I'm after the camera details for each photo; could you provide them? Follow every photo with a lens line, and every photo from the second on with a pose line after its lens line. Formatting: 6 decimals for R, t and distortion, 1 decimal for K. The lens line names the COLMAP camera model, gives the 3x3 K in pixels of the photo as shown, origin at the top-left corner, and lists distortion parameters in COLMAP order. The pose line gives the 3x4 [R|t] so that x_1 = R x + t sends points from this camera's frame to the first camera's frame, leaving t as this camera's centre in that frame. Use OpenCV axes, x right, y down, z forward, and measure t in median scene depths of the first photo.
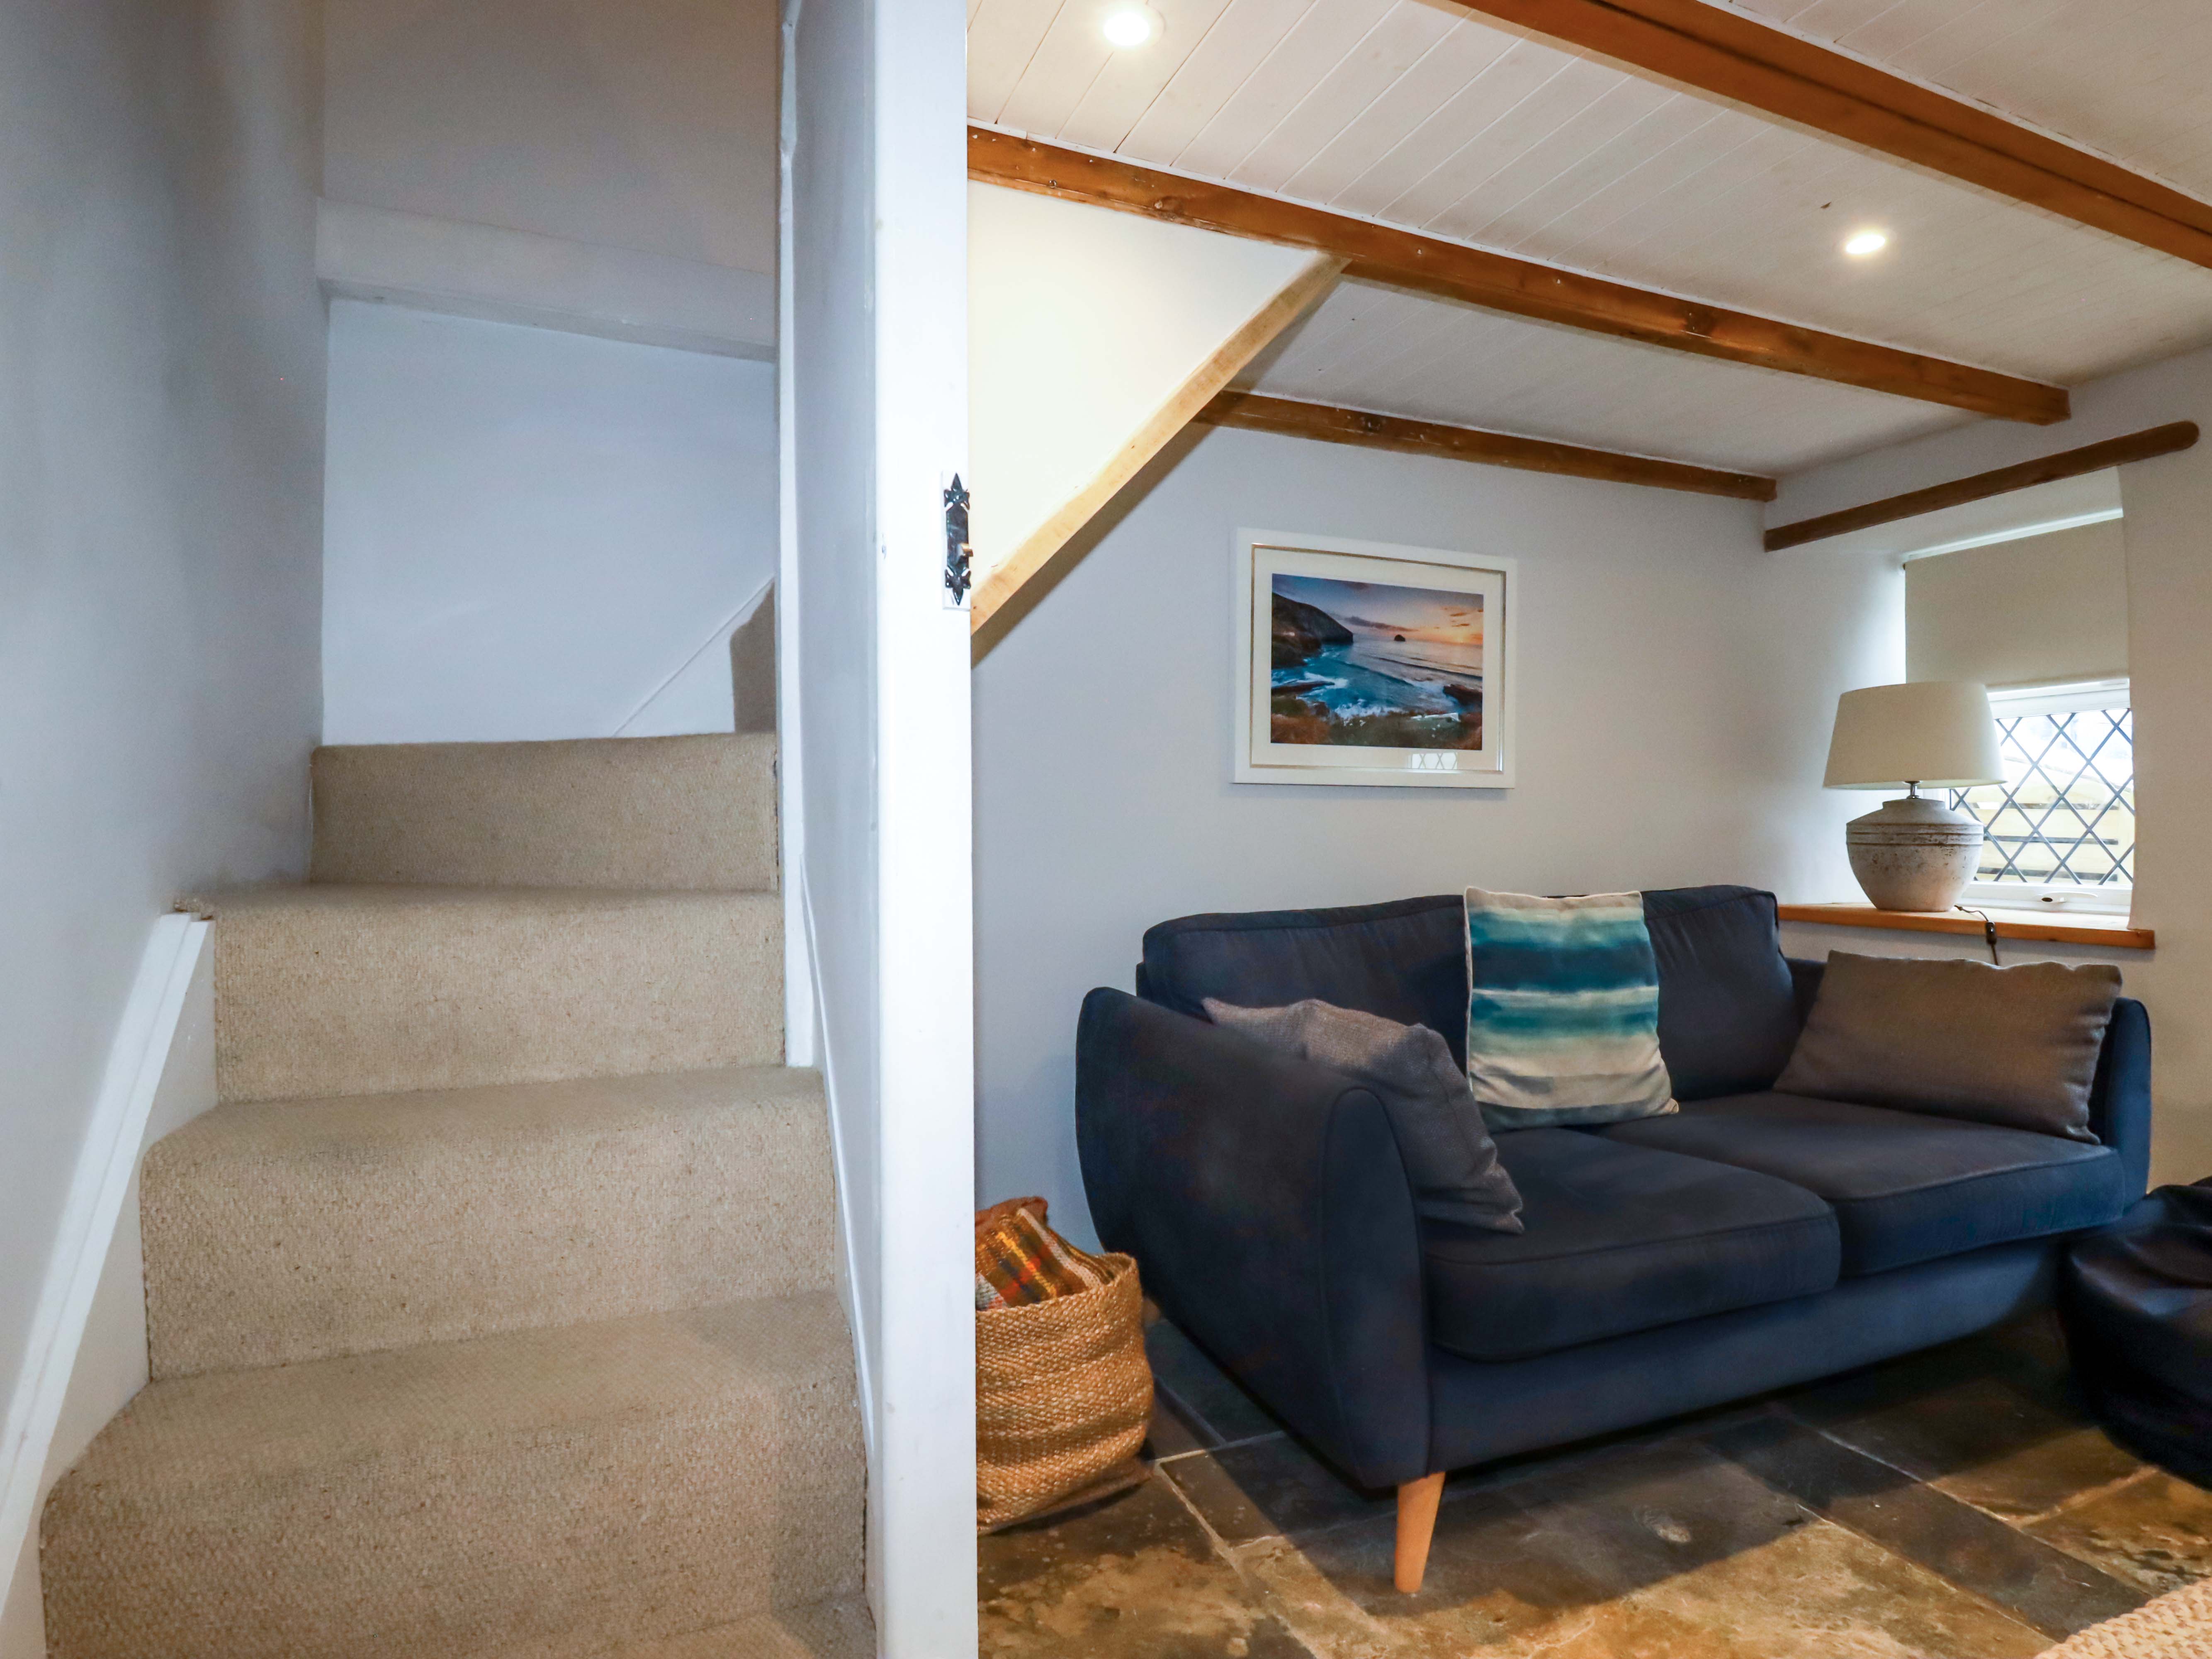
lens RADIAL K [[1146.0, 0, 1114.7], [0, 1146.0, 824.6], [0, 0, 1]] dist [0.003584, -0.013518]
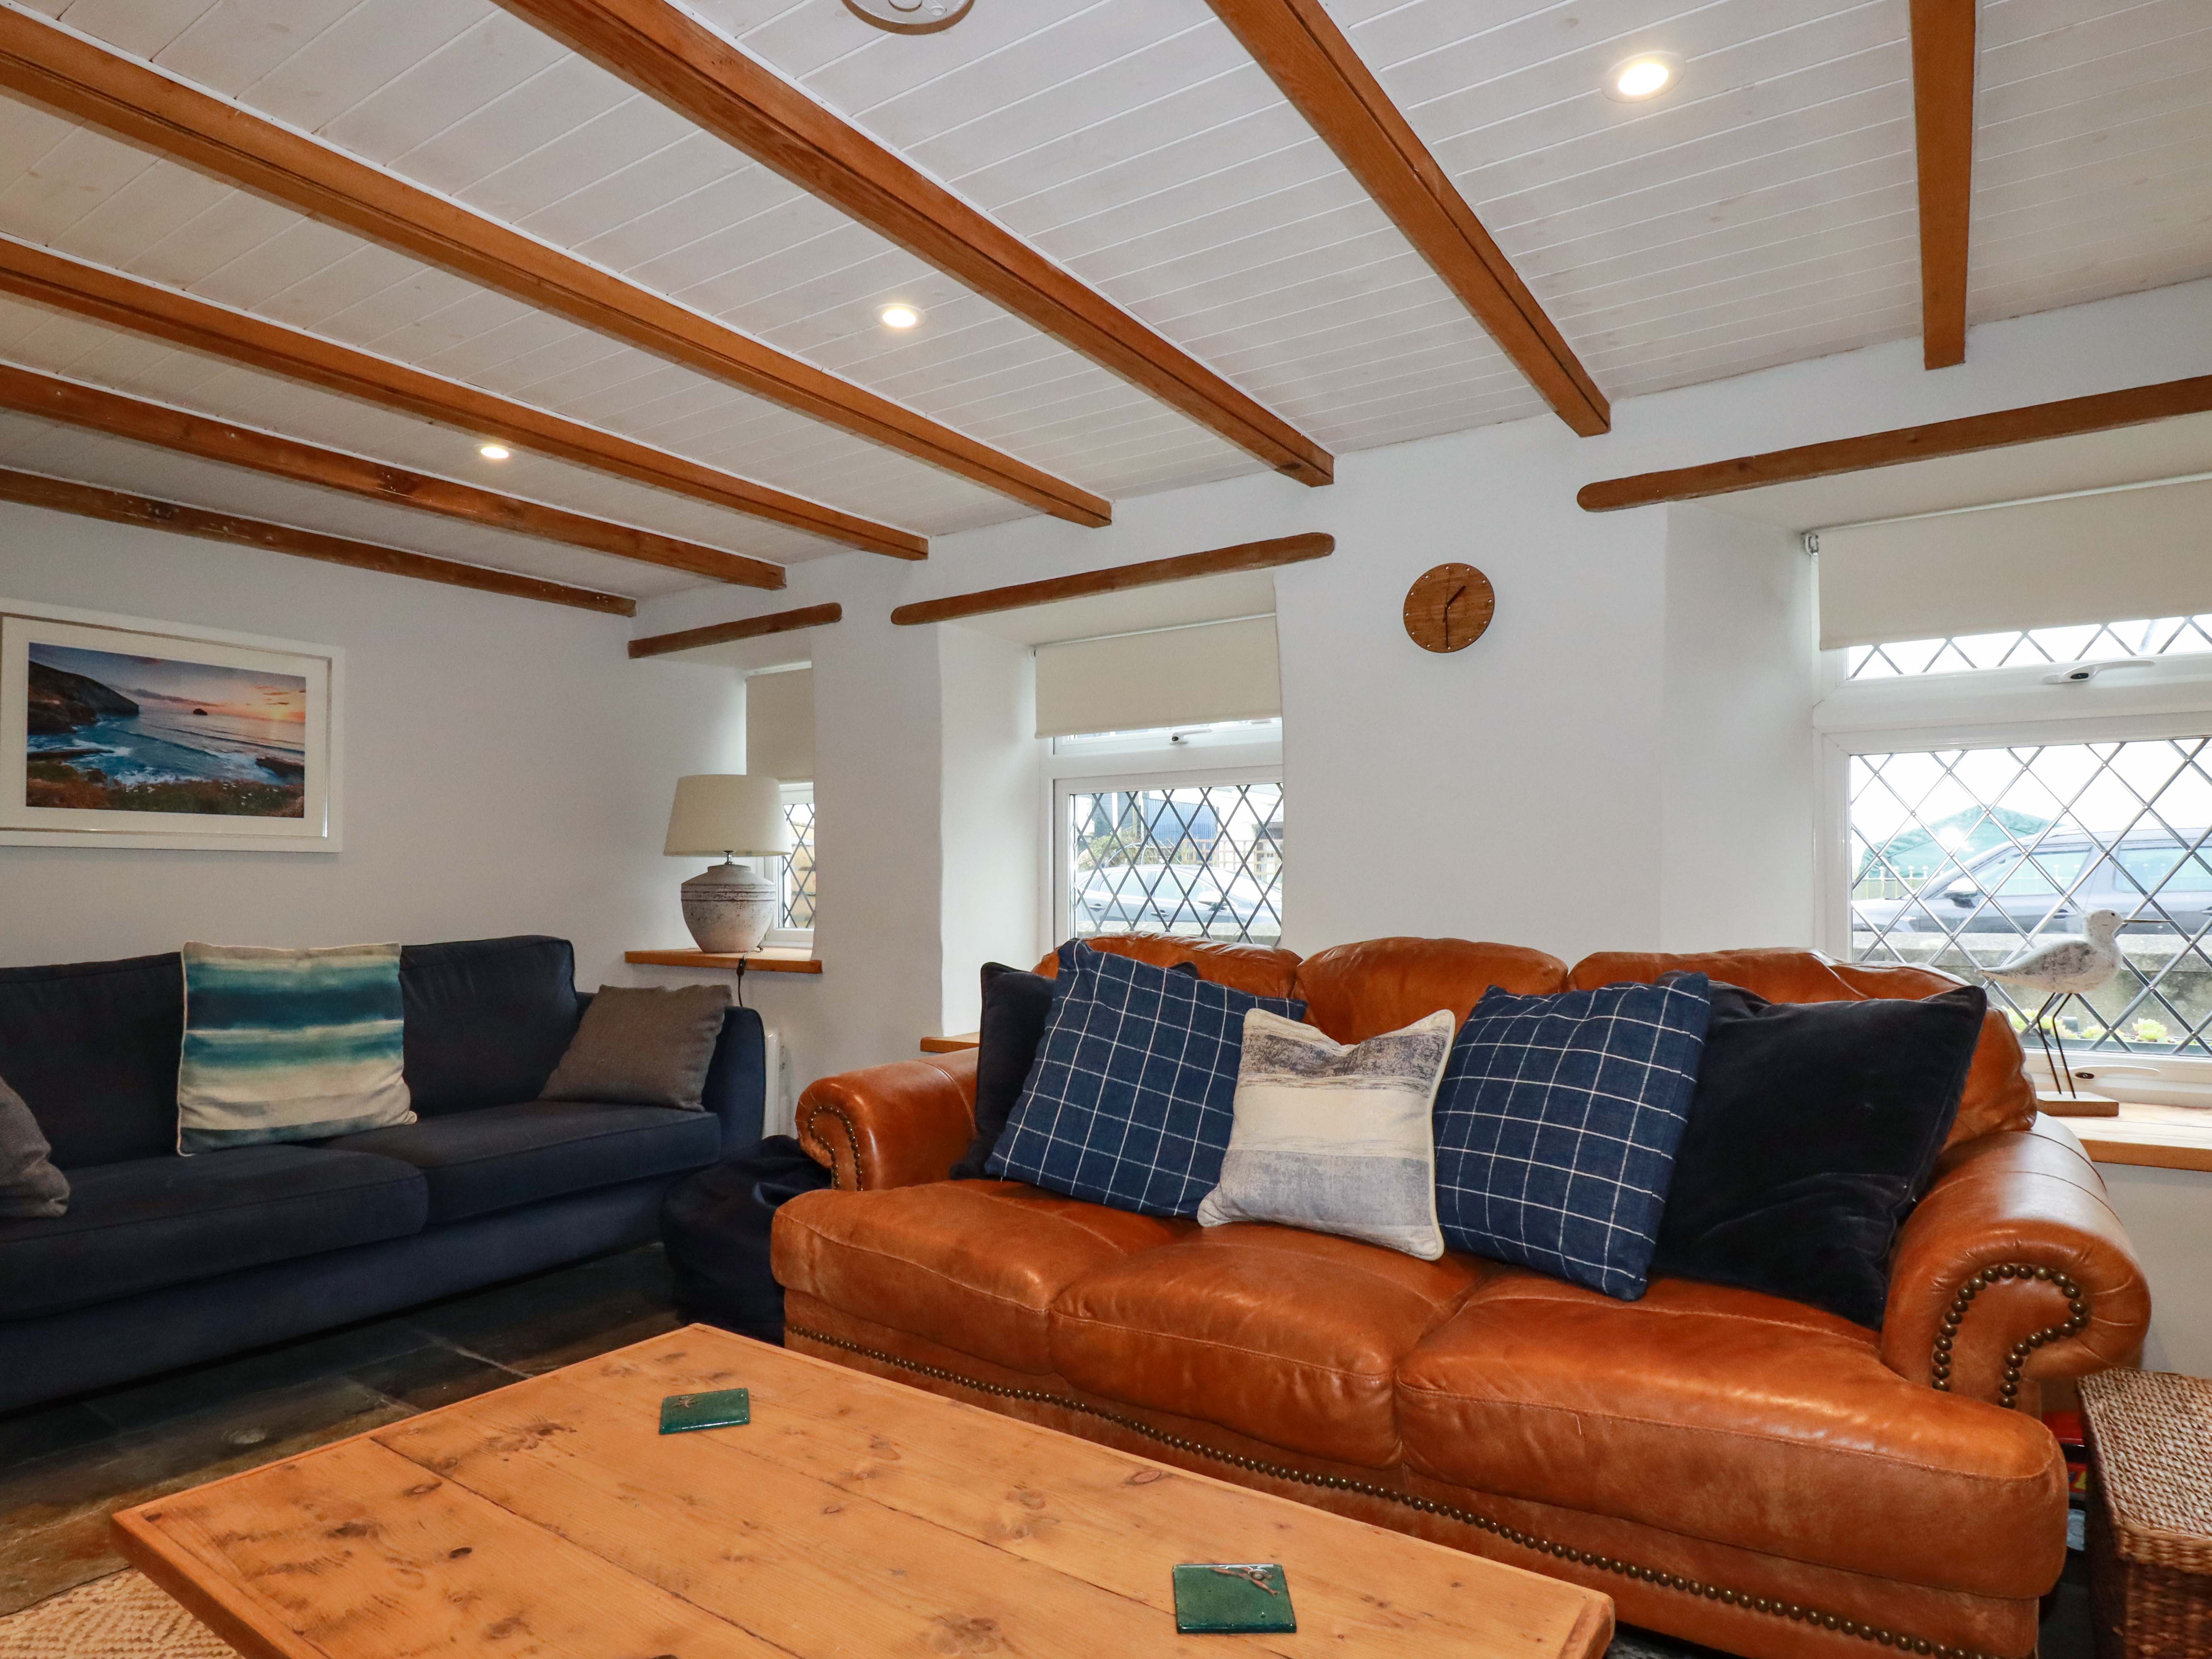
lens RADIAL K [[1247.6, 0, 1183.1], [0, 1247.6, 872.0], [0, 0, 1]] dist [-0.014929, -0.003430]
pose [[0.837634, 0.004262, 0.546216, 0.404825], [-0.000355, 0.999974, -0.007258, -0.004885], [-0.546232, 0.005886, 0.837613, -0.489548]]
